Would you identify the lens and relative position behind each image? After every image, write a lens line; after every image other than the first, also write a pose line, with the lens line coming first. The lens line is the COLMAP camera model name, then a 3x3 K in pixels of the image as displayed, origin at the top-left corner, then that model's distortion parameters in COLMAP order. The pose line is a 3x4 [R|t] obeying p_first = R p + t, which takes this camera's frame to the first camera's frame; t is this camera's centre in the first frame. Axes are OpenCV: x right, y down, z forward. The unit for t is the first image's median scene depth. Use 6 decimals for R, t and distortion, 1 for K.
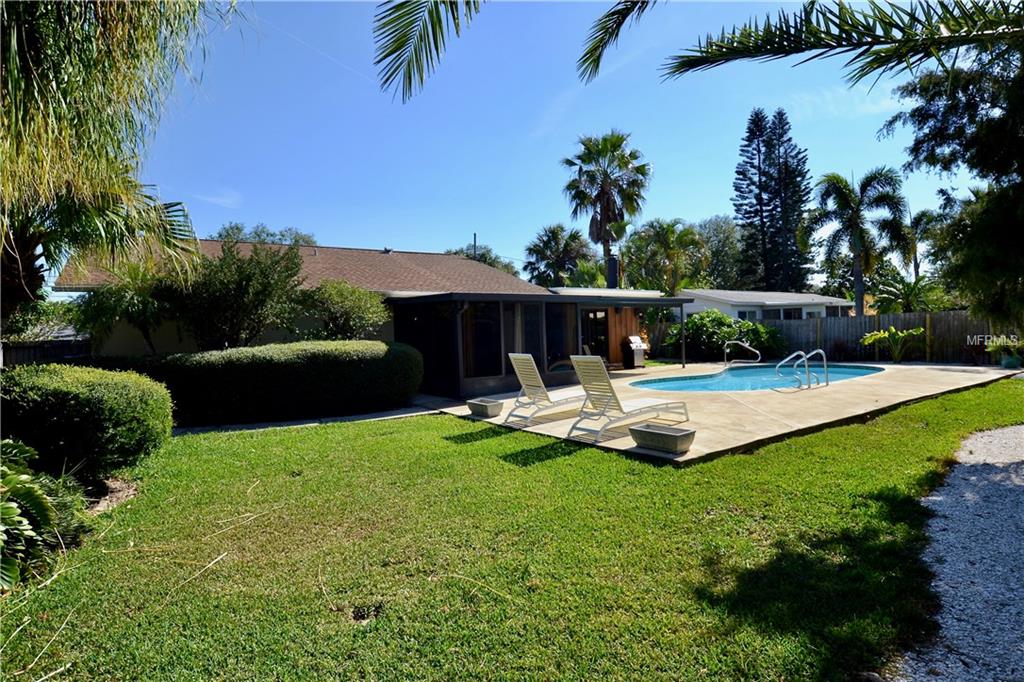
lens RADIAL K [[538.5, 0, 534.3], [0, 538.5, 342.5], [0, 0, 1]] dist [0.001352, 0.000249]
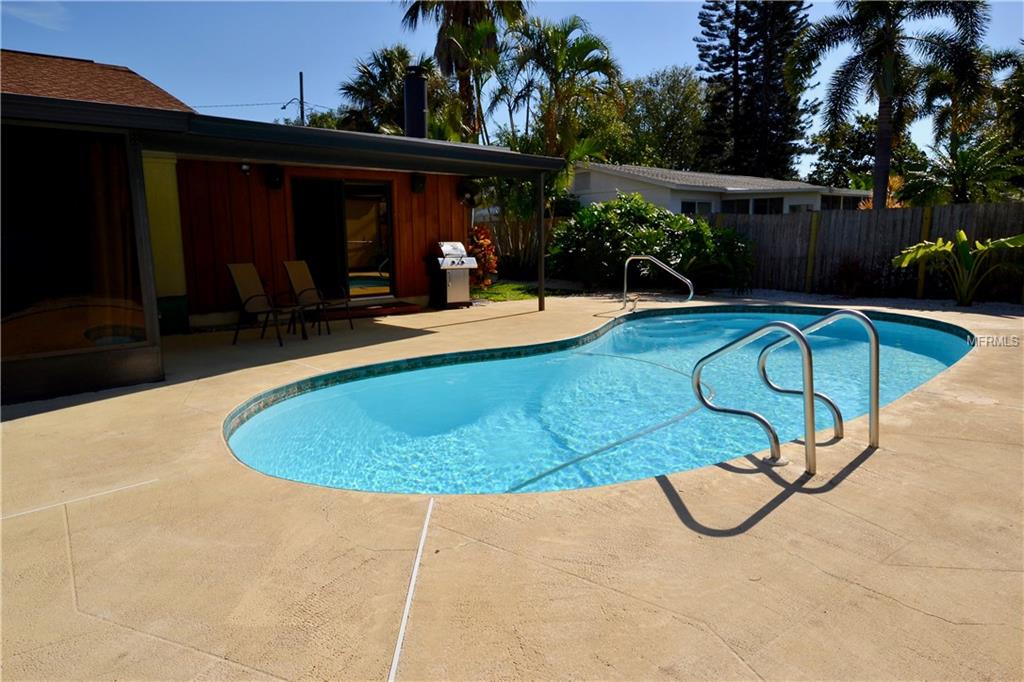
lens RADIAL K [[650.3, 0, 510.5], [0, 650.3, 346.6], [0, 0, 1]] dist [0.006261, 0.002296]
pose [[0.996843, 0.004882, 0.079244, 0.124758], [-0.017159, 0.987766, 0.154997, -0.006207], [-0.077517, -0.155868, 0.984732, 0.258479]]
